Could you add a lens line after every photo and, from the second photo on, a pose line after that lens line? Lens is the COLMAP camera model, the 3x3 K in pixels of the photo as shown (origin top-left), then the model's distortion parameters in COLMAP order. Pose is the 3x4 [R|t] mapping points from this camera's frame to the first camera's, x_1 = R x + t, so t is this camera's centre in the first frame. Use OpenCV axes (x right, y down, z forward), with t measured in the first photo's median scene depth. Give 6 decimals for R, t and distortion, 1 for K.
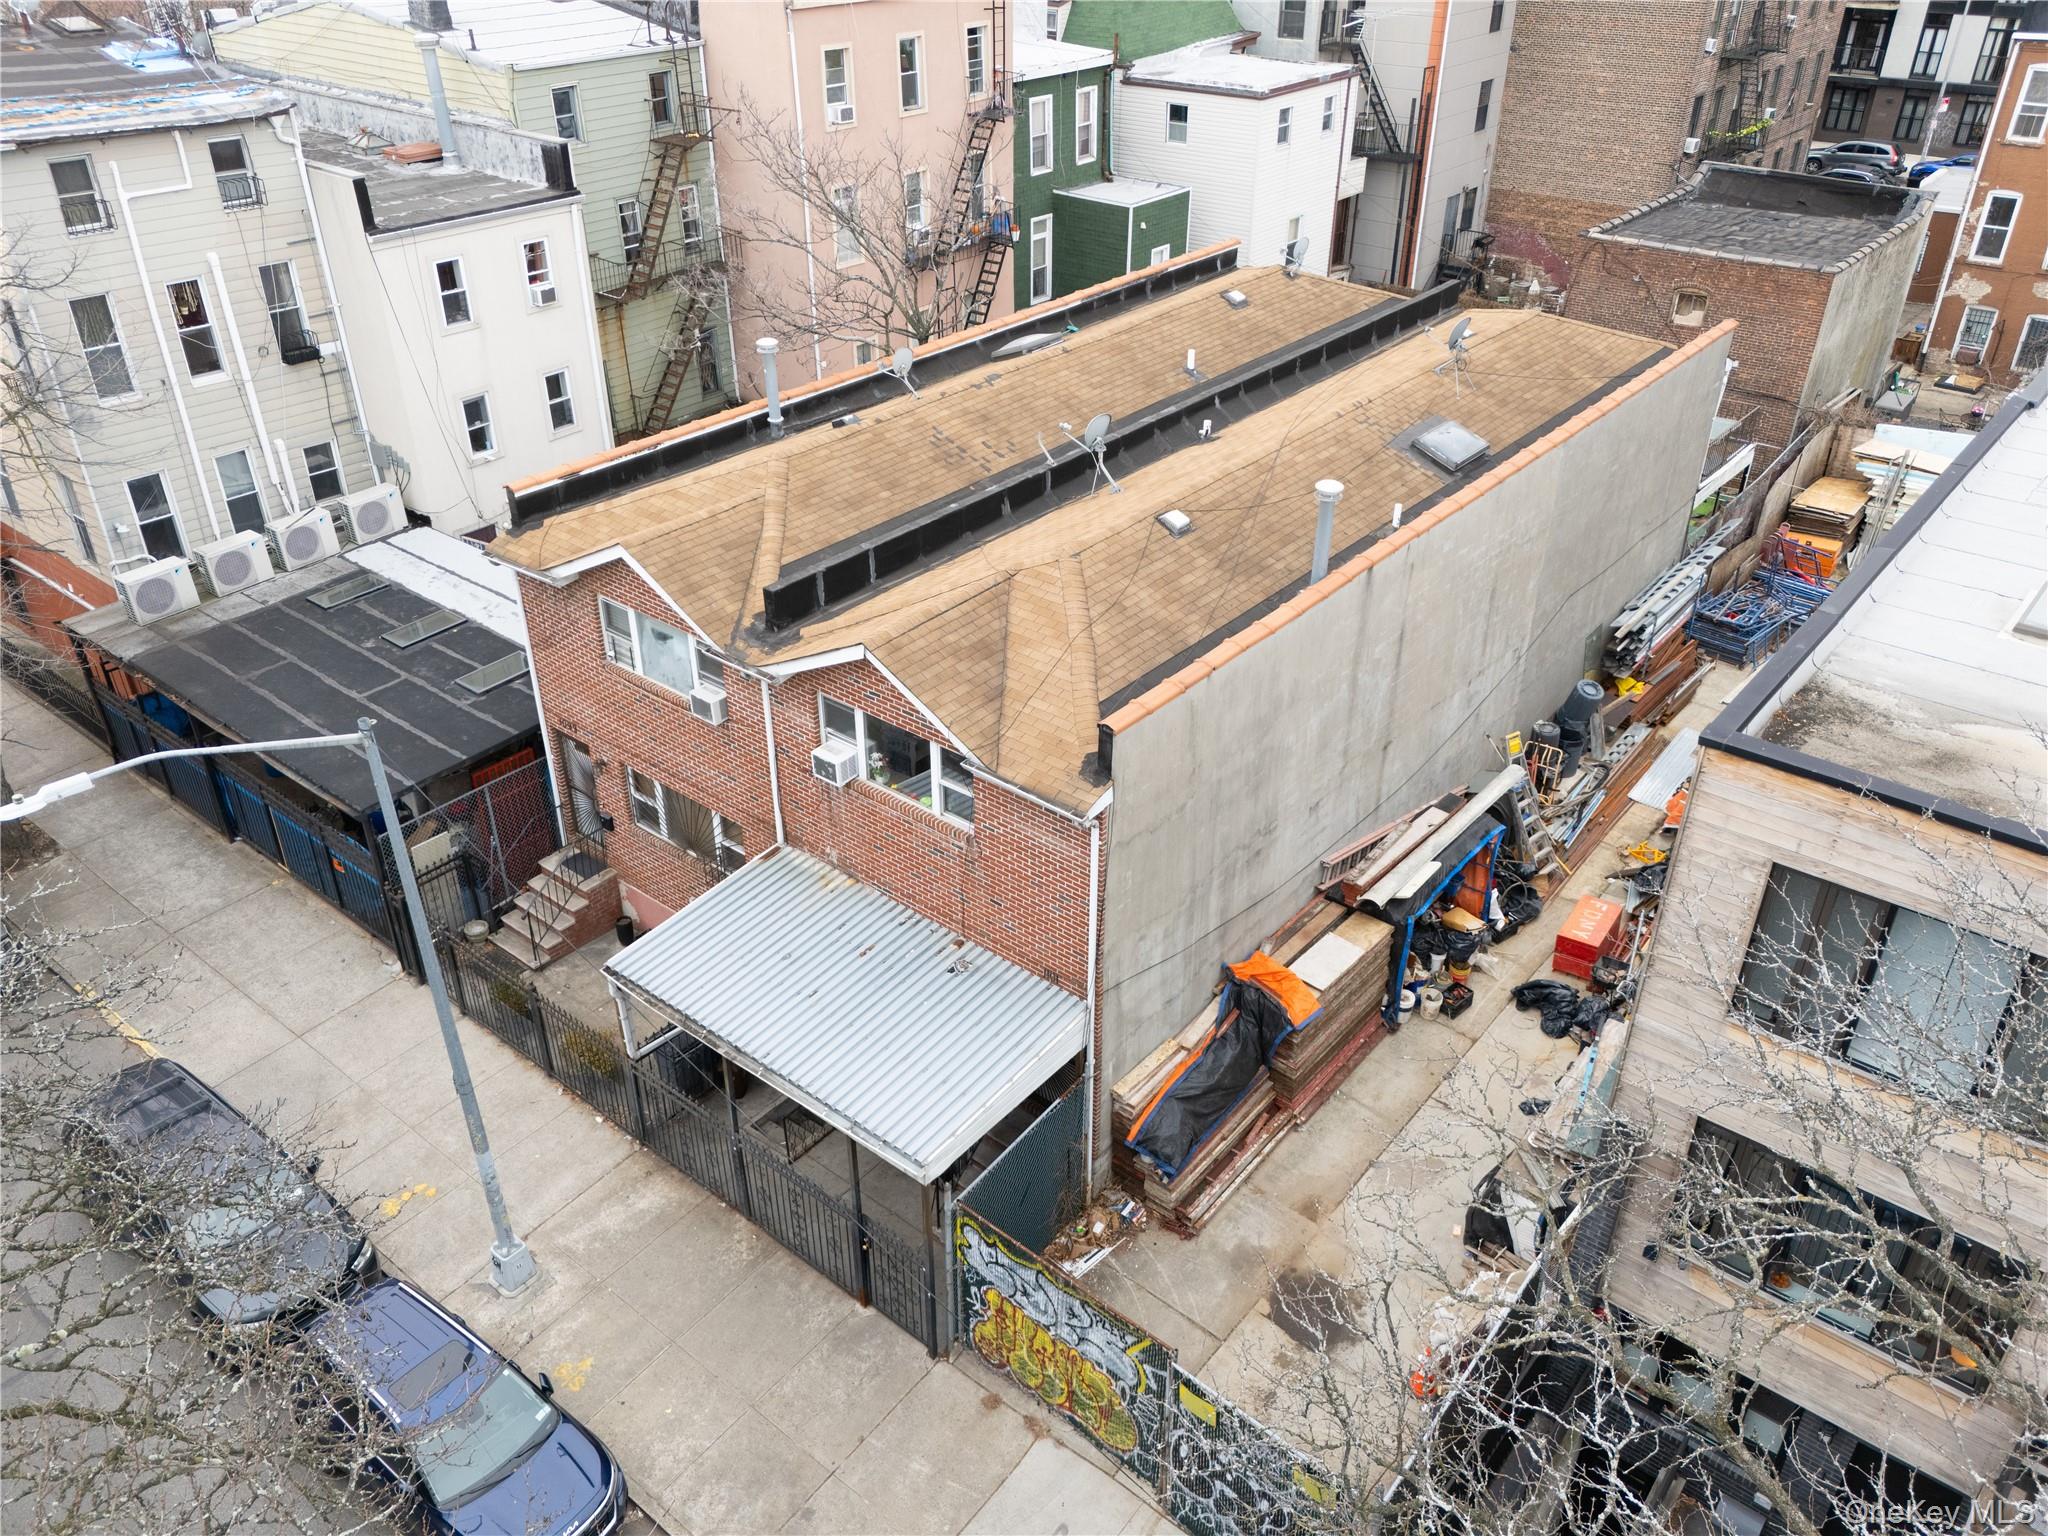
lens RADIAL K [[1527.2, 0, 1024.0], [0, 1527.2, 768.0], [0, 0, 1]] dist [-0.007743, -0.006229]
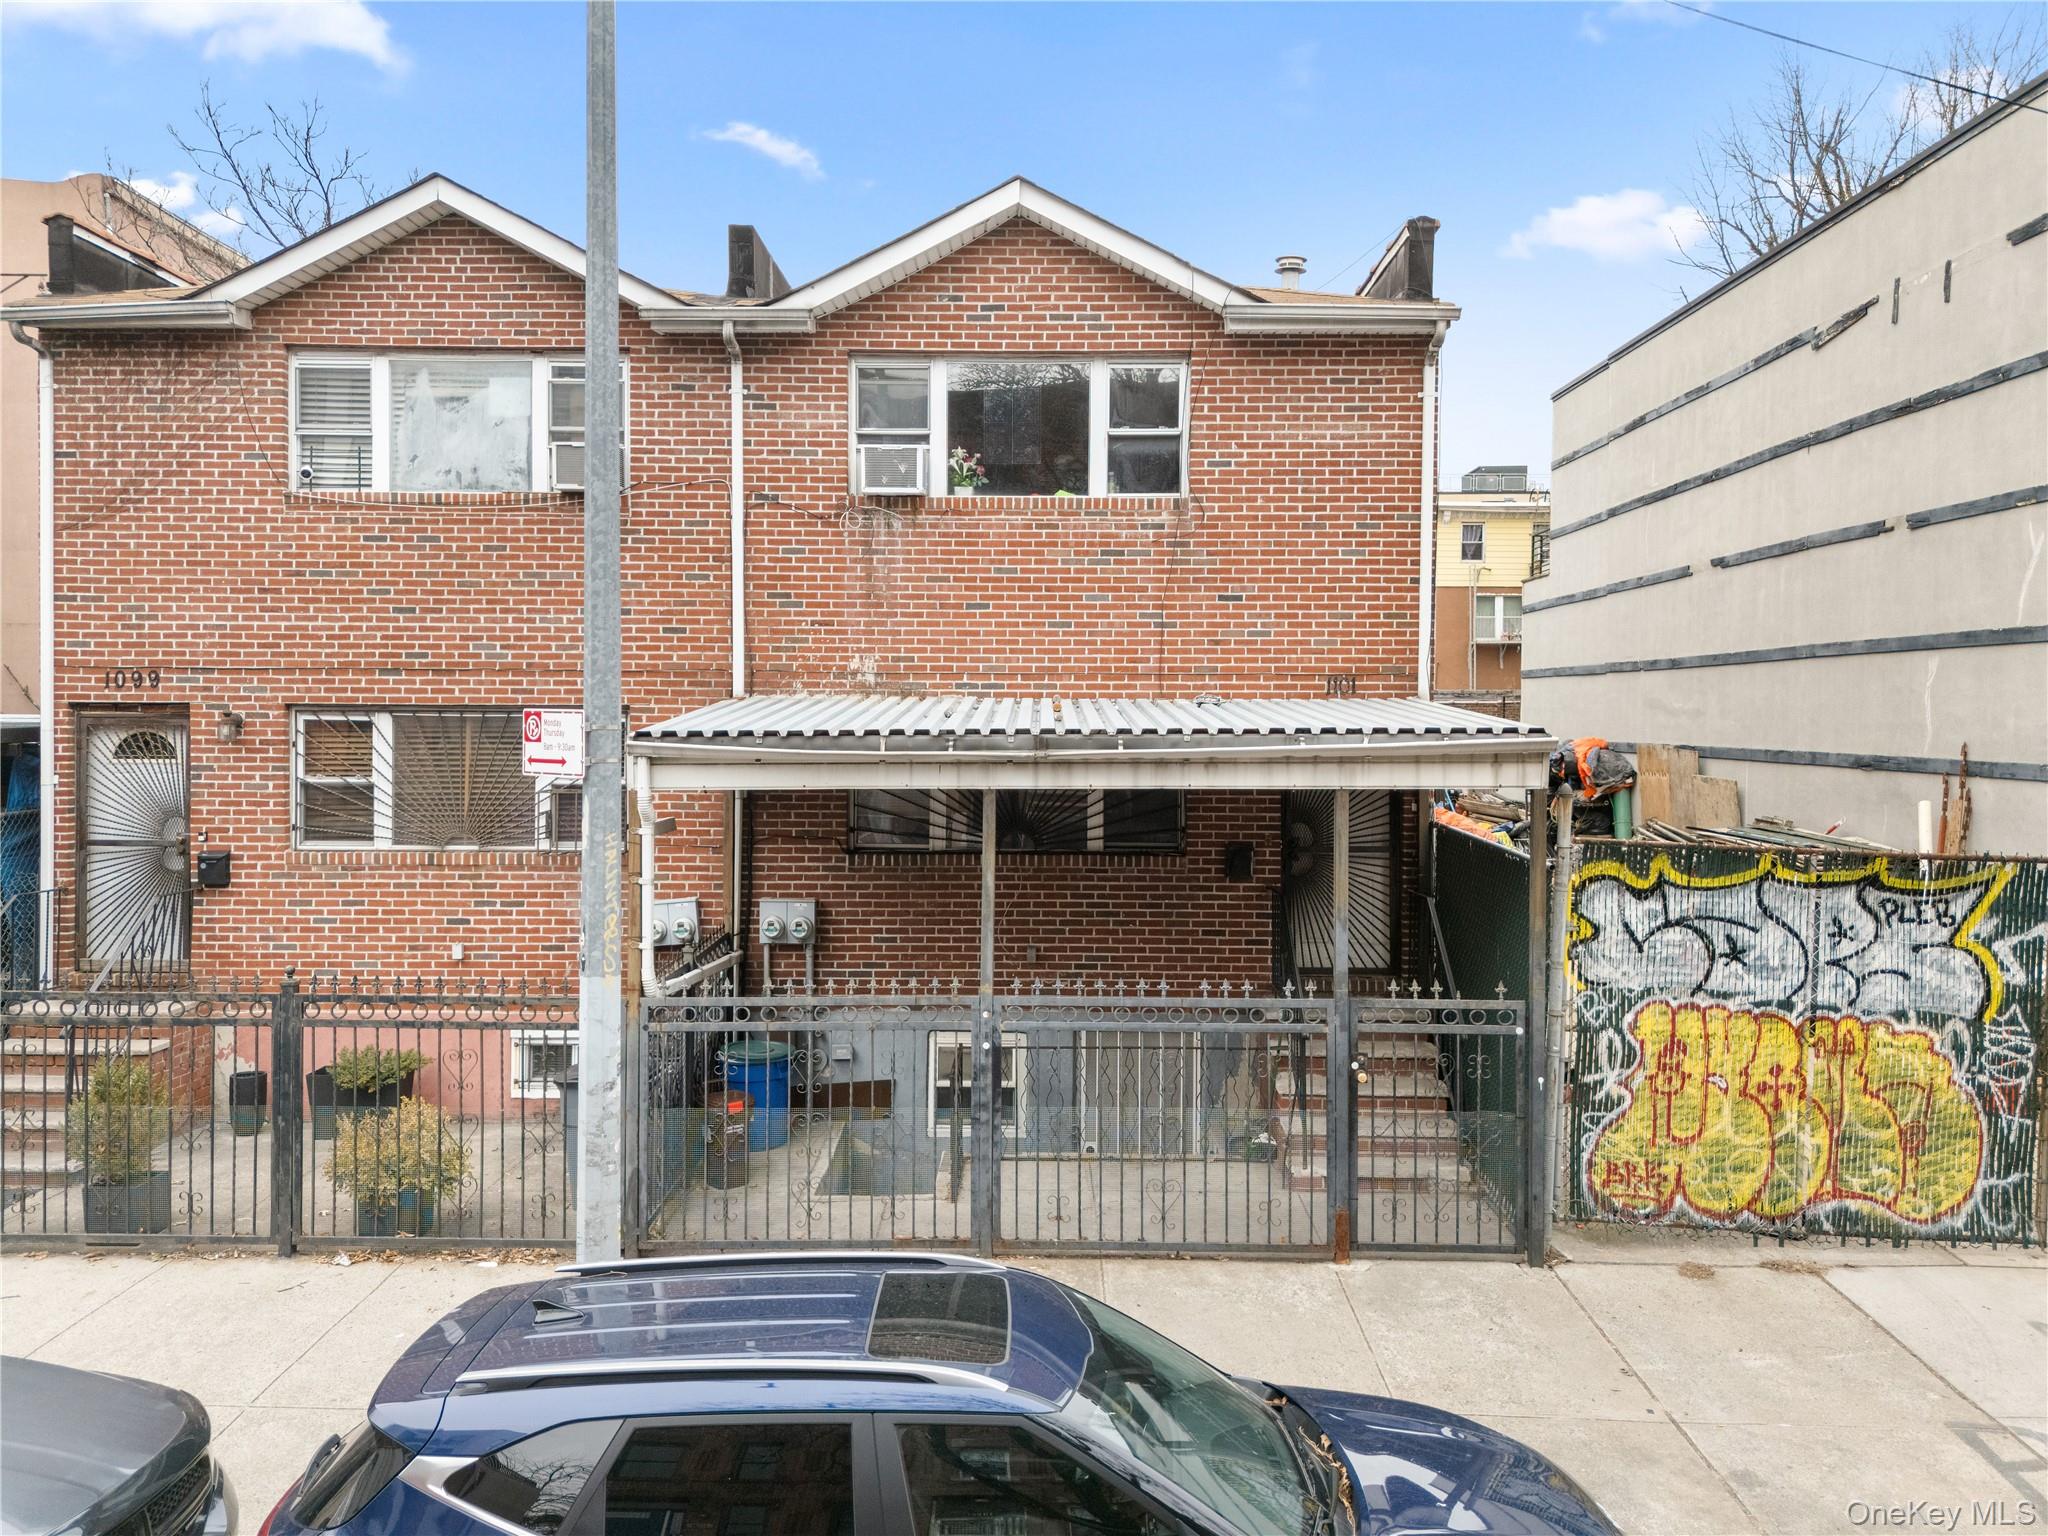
lens RADIAL K [[1527.2, 0, 1024.0], [0, 1527.2, 768.0], [0, 0, 1]] dist [-0.007743, -0.006229]
pose [[0.784892, -0.001368, 0.619631, -0.506377], [0.314007, 0.862961, -0.395851, 0.394319], [-0.534175, 0.505269, 0.677761, 0.677071]]
